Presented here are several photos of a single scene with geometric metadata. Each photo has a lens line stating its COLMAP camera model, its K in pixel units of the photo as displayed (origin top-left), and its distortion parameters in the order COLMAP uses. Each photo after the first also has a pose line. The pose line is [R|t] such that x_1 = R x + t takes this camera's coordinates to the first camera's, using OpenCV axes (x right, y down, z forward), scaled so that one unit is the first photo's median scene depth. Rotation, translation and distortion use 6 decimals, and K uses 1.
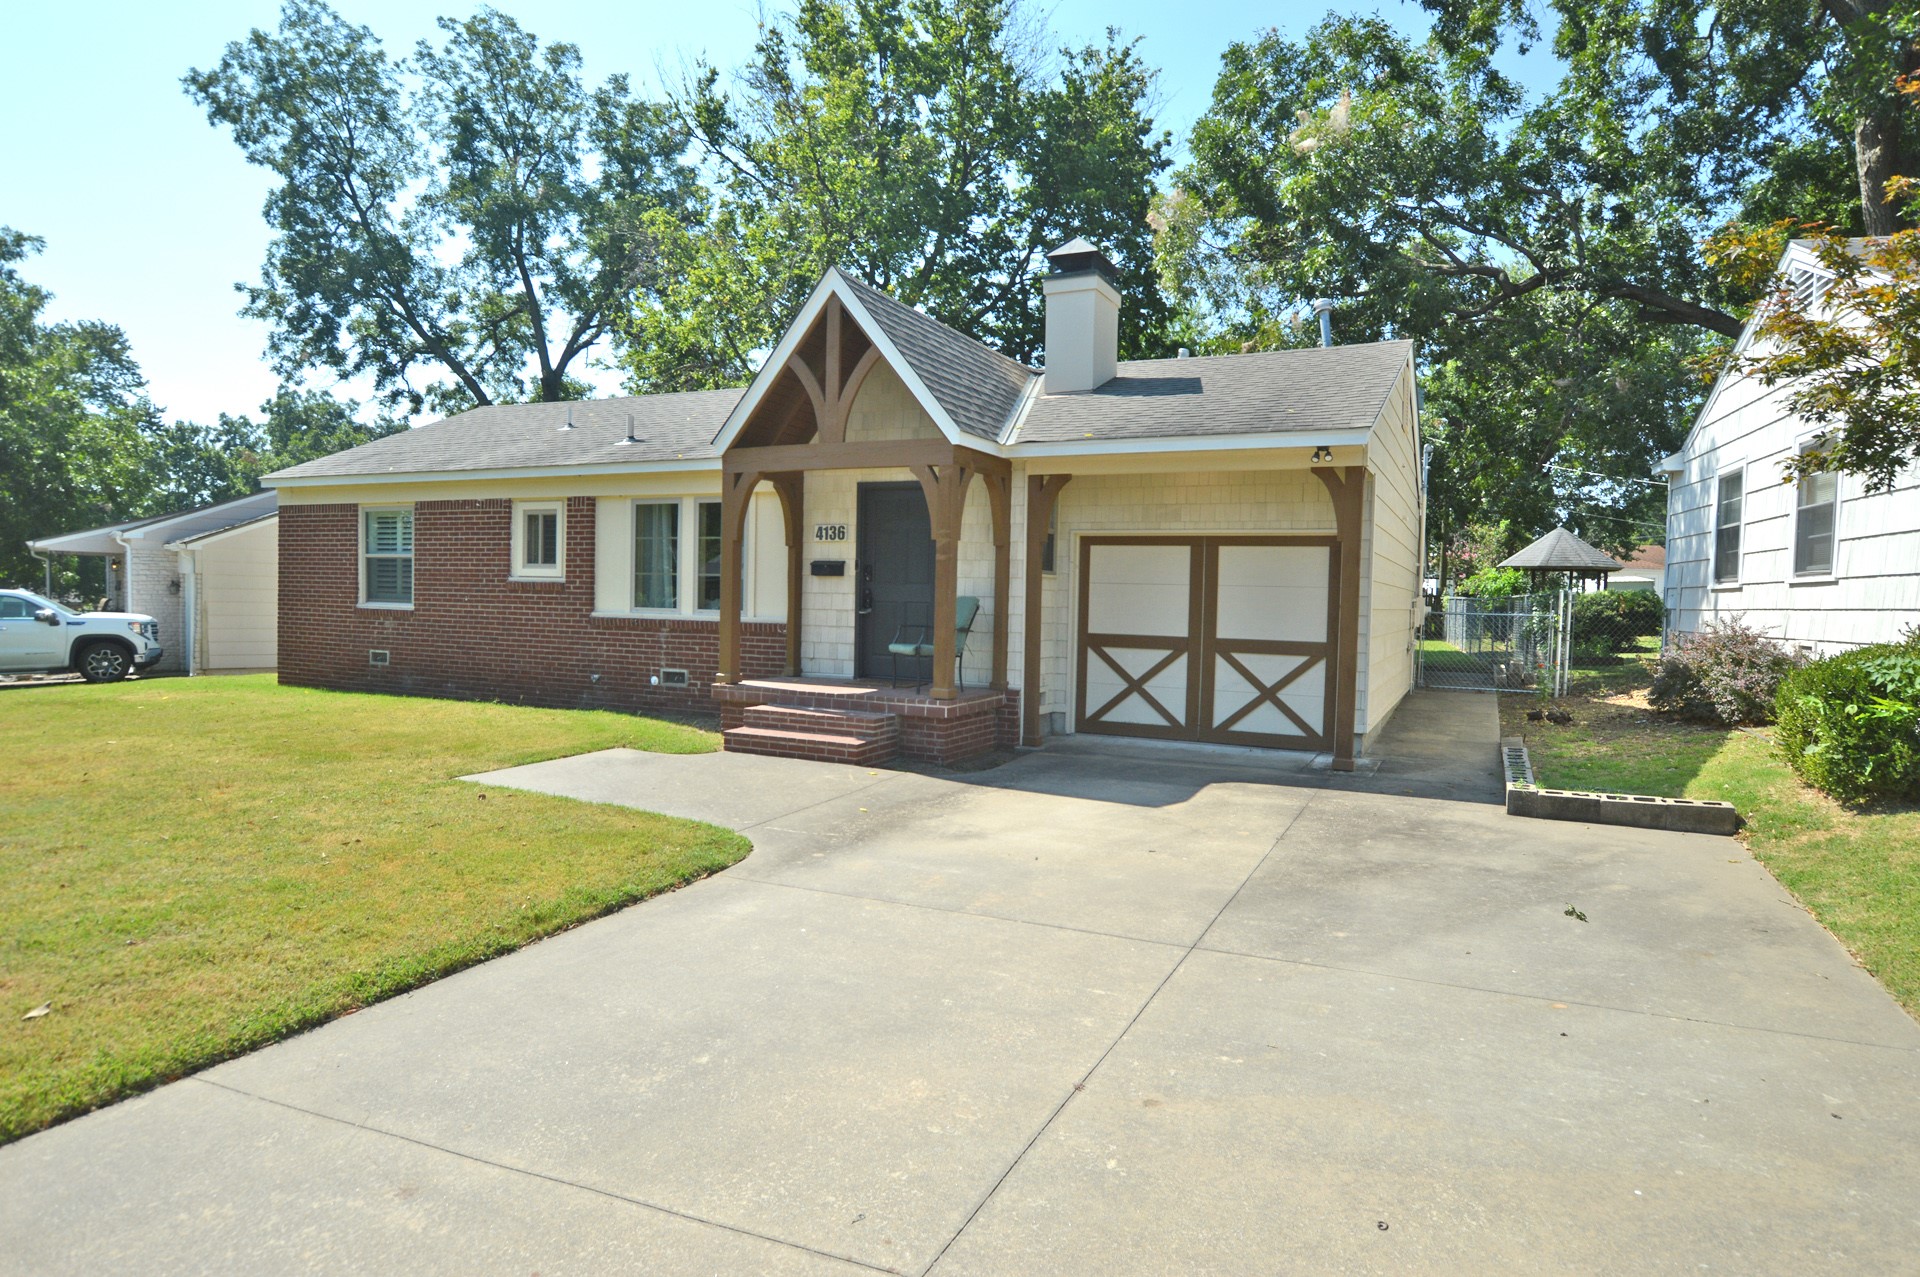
lens RADIAL K [[1041.8, 0, 949.6], [0, 1041.8, 633.2], [0, 0, 1]] dist [-0.023904, -0.001472]
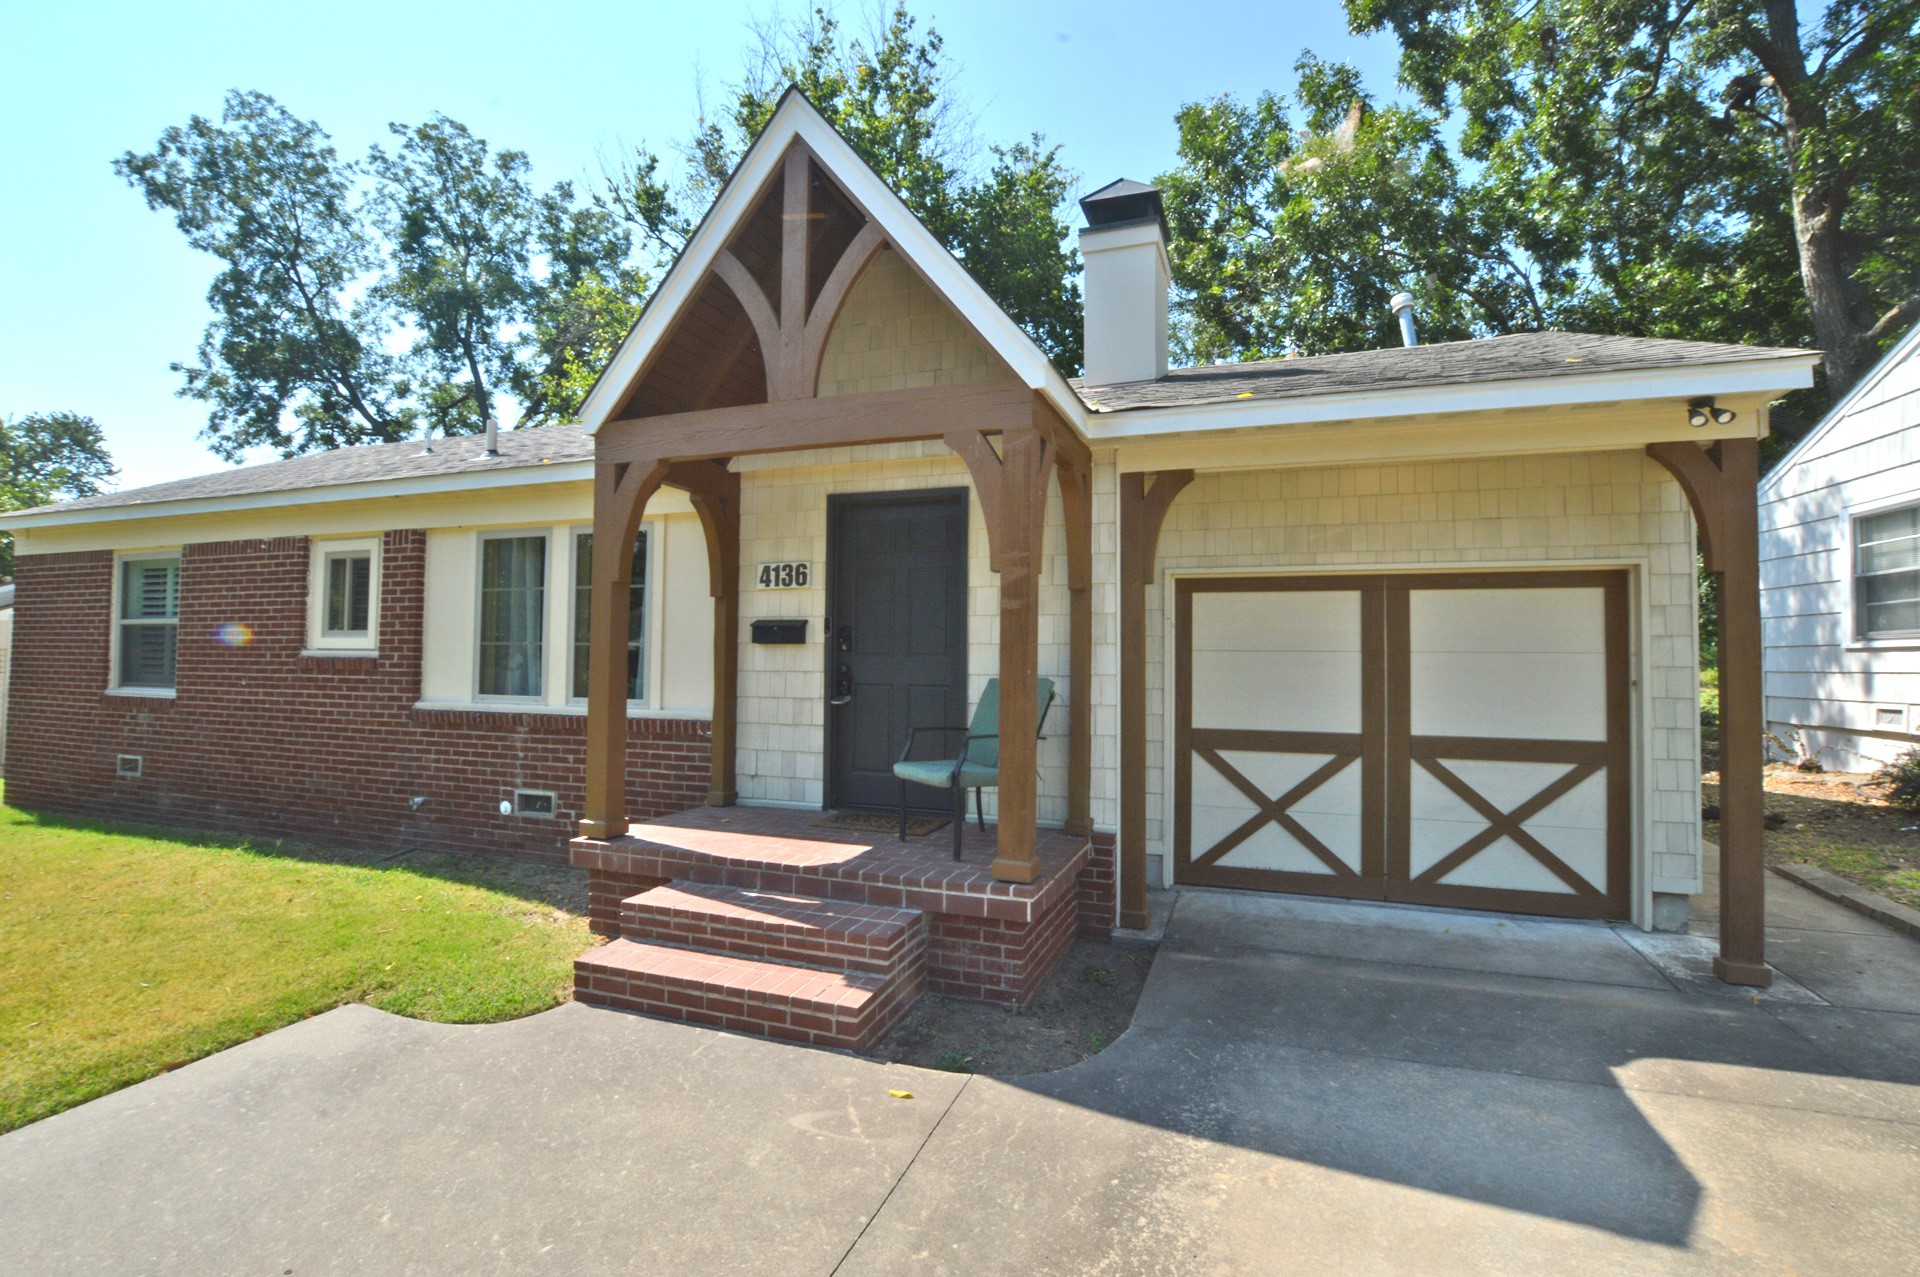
lens RADIAL K [[873.0, 0, 975.0], [0, 873.0, 636.2], [0, 0, 1]] dist [-0.027247, 0.000980]
pose [[0.992467, -0.008561, 0.122212, -0.052603], [0.016419, 0.997851, -0.063436, -0.019859], [-0.121406, 0.064965, 0.990475, 0.382439]]
